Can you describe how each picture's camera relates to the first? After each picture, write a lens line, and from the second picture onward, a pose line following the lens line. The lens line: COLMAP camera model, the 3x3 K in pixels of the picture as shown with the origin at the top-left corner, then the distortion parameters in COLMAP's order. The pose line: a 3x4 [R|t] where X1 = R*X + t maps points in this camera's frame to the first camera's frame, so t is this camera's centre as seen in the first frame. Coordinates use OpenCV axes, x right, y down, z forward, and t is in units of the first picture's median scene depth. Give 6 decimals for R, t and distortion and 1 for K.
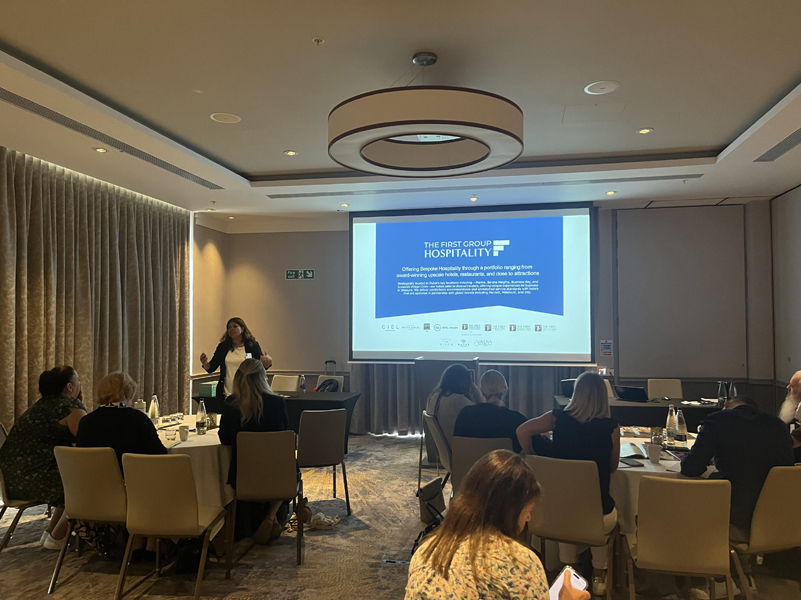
lens RADIAL K [[597.3, 0, 396.0], [0, 597.3, 303.6], [0, 0, 1]] dist [0.041591, -0.019509]
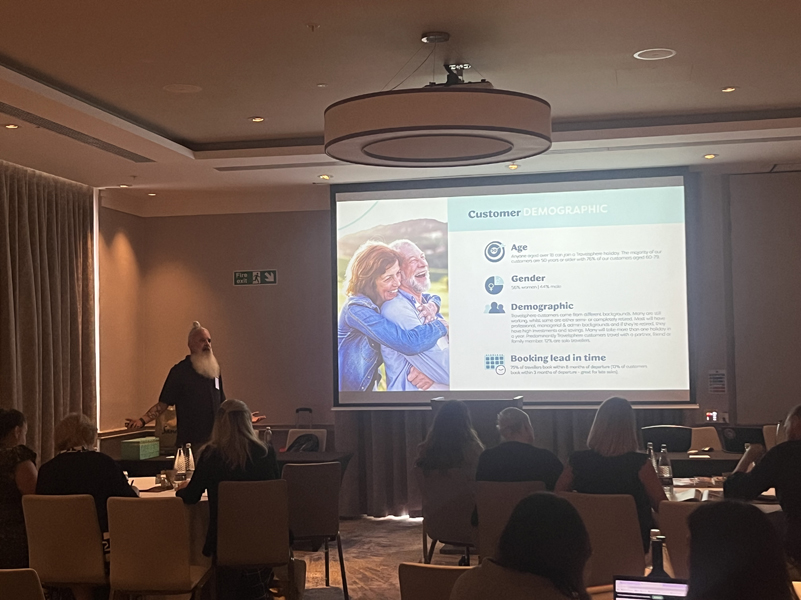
lens RADIAL K [[1155.8, 0, 389.6], [0, 1155.8, 296.2], [0, 0, 1]] dist [0.053084, 0.000000]
pose [[0.999850, -0.016266, -0.005920, -0.006906], [0.016177, 0.999761, -0.014682, -0.009041], [0.006158, 0.014584, 0.999875, -0.335722]]
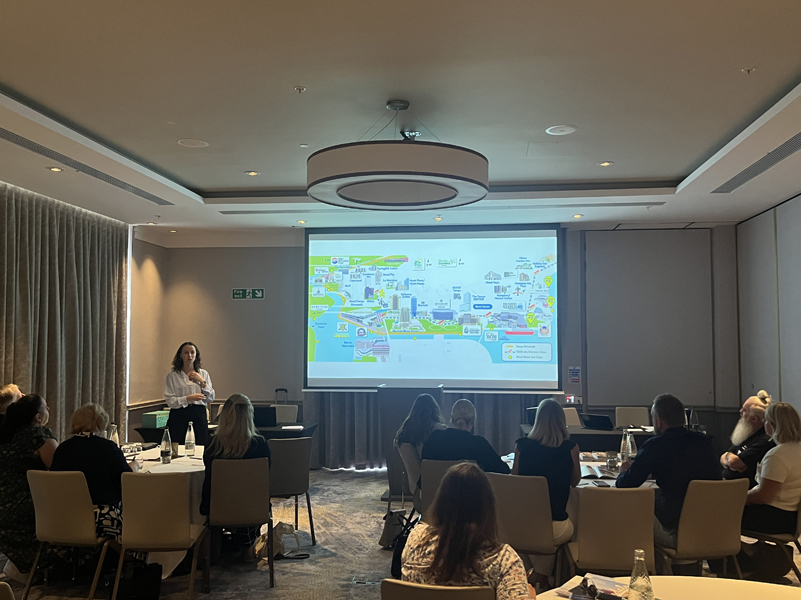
lens RADIAL K [[722.9, 0, 396.8], [0, 722.9, 303.9], [0, 0, 1]] dist [0.036254, -0.012216]
pose [[0.996742, 0.008184, 0.080235, -0.028626], [-0.006443, 0.999739, -0.021941, -0.013311], [-0.080393, 0.021353, 0.996534, -0.145945]]
